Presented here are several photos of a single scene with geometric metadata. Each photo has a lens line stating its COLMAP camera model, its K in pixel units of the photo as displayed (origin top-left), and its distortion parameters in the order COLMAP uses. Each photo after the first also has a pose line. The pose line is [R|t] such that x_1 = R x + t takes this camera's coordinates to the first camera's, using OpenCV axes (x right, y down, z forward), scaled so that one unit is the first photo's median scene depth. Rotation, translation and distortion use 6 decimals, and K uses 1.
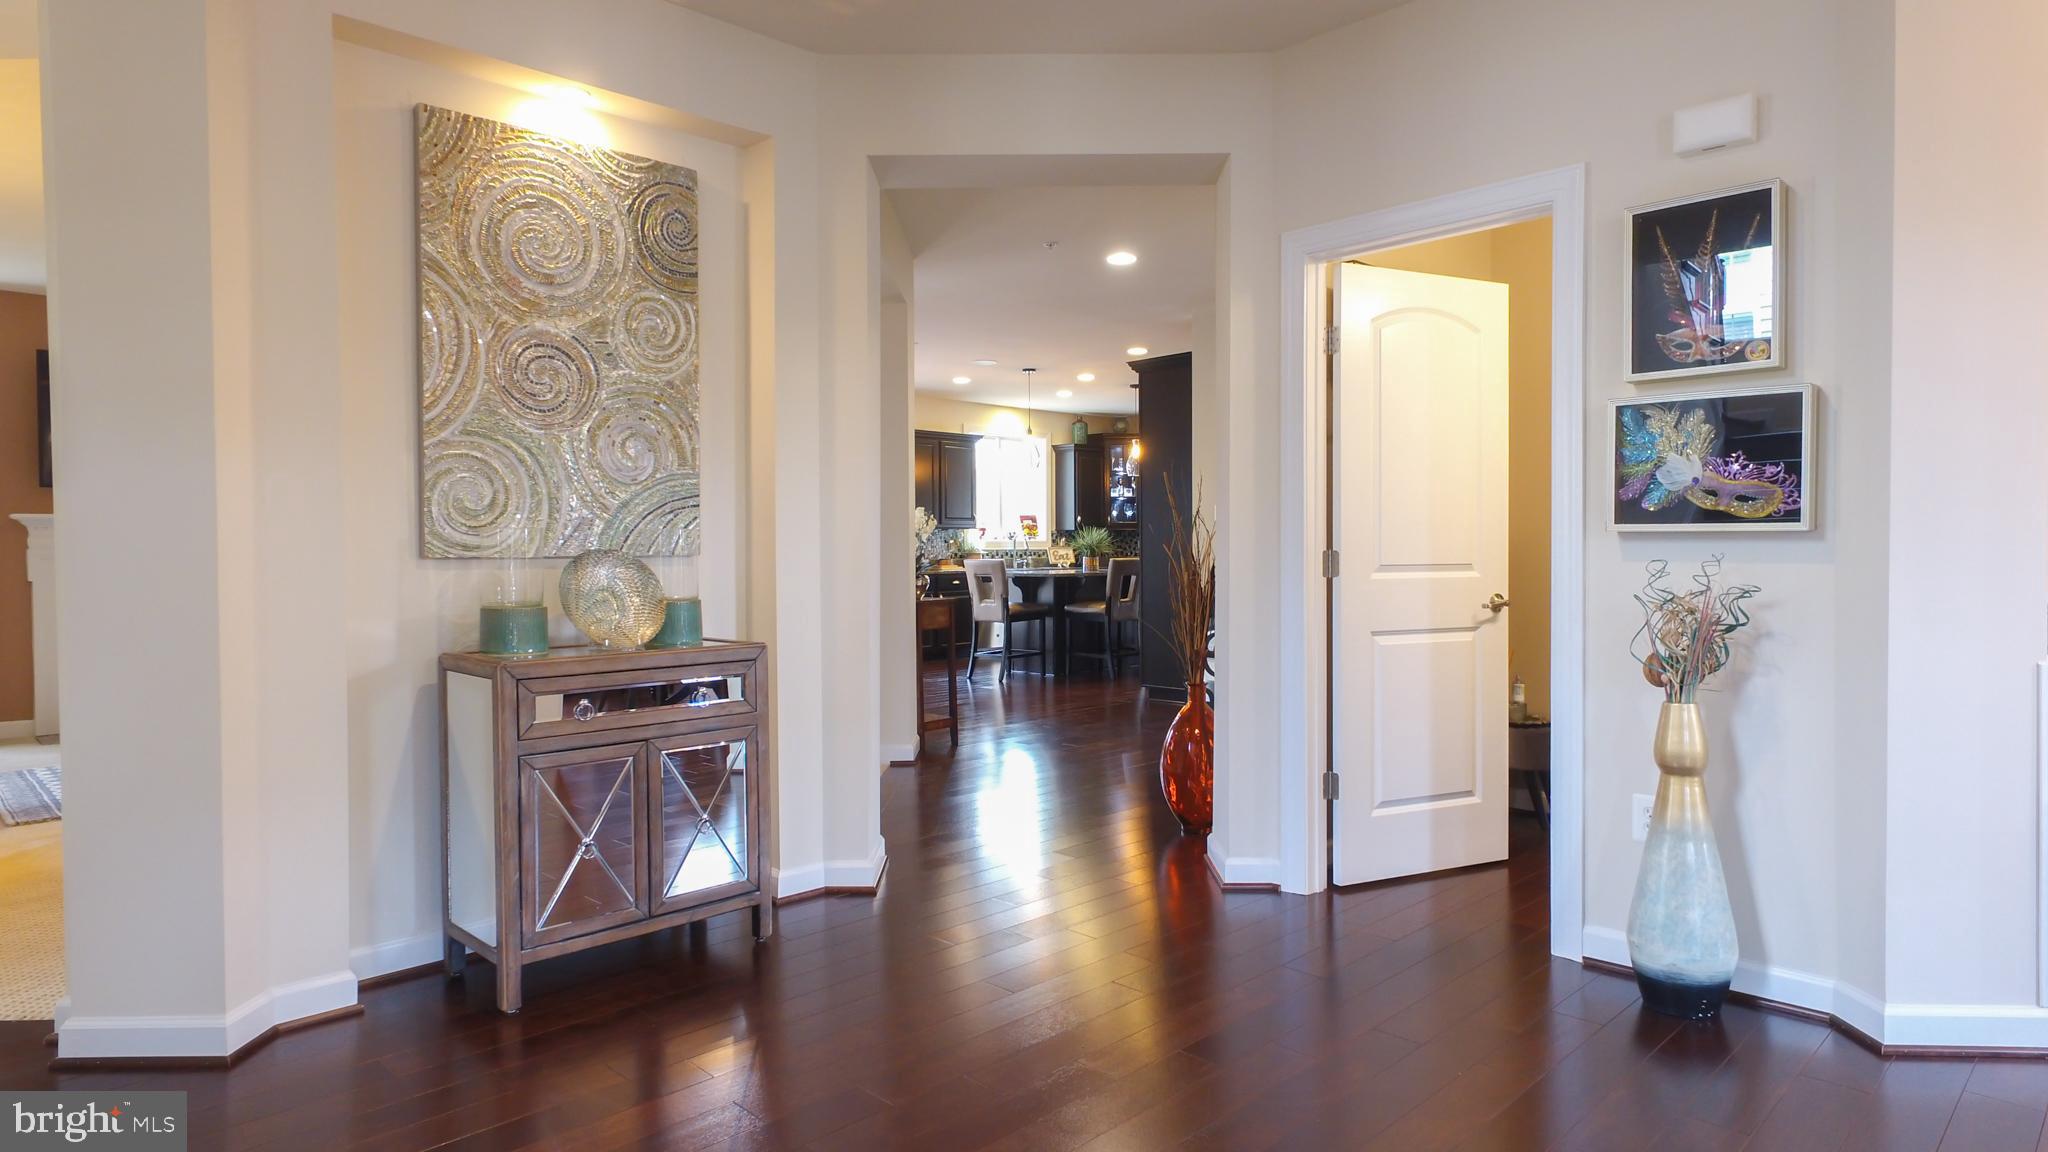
lens RADIAL K [[1157.1, 0, 1024.6], [0, 1157.1, 570.7], [0, 0, 1]] dist [0.012040, -0.001463]
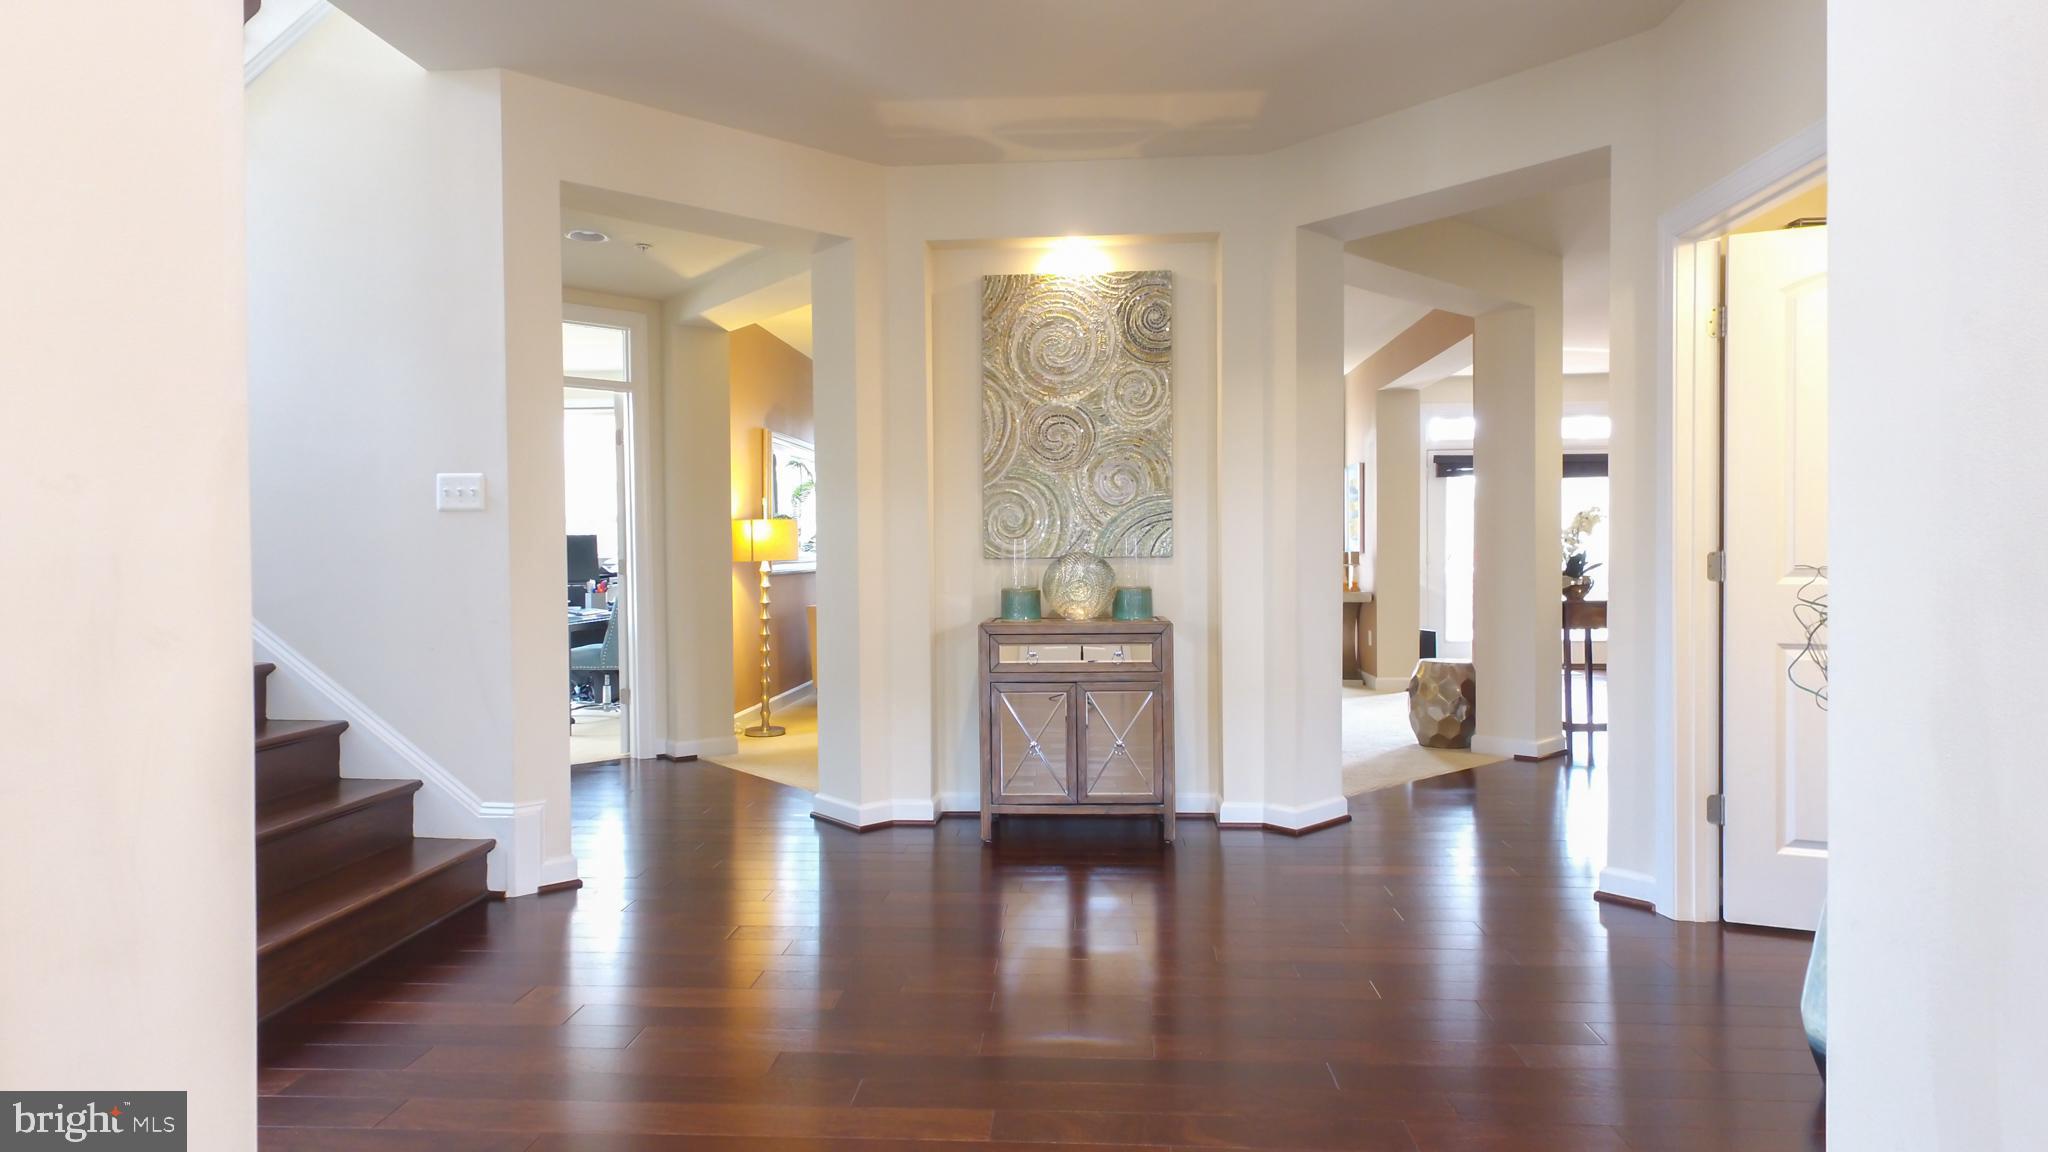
lens RADIAL K [[1157.1, 0, 1028.6], [0, 1157.1, 571.5], [0, 0, 1]] dist [0.012040, -0.001463]
pose [[0.663766, 0.011809, -0.747847, 0.666811], [-0.009340, 0.999928, 0.007500, -0.004195], [0.747882, 0.002006, 0.663829, -0.016351]]
